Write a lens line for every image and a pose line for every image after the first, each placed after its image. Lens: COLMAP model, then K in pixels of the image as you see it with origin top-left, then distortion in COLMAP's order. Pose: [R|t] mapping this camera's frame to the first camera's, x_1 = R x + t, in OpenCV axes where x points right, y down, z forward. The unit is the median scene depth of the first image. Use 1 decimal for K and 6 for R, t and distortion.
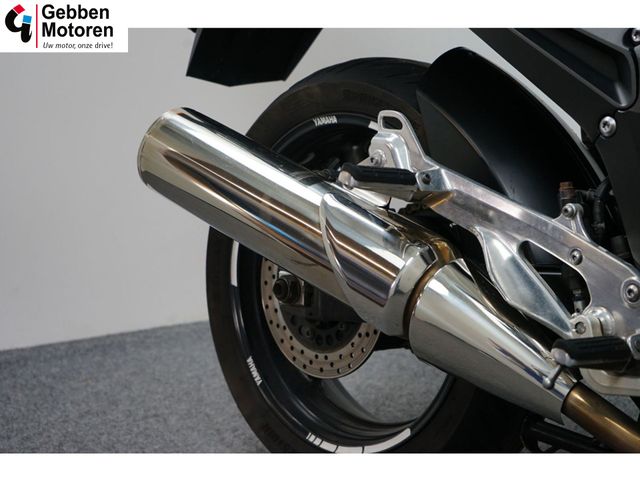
lens RADIAL K [[1324.8, 0, 320.0], [0, 1324.8, 240.0], [0, 0, 1]] dist [-0.090873, -0.213165]
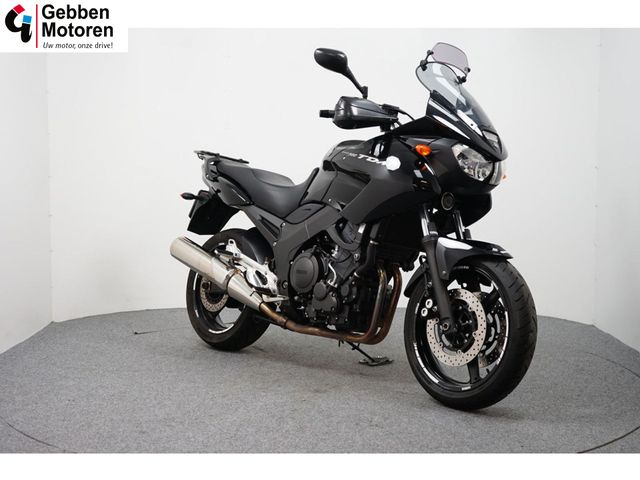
lens RADIAL K [[968.8, 0, 320.0], [0, 968.8, 240.0], [0, 0, 1]] dist [-0.000748, 0.001254]
pose [[0.995953, 0.088950, 0.012875, 0.242565], [-0.086032, 0.984968, -0.149790, 0.281740], [-0.026005, 0.148076, 0.988634, -1.696702]]
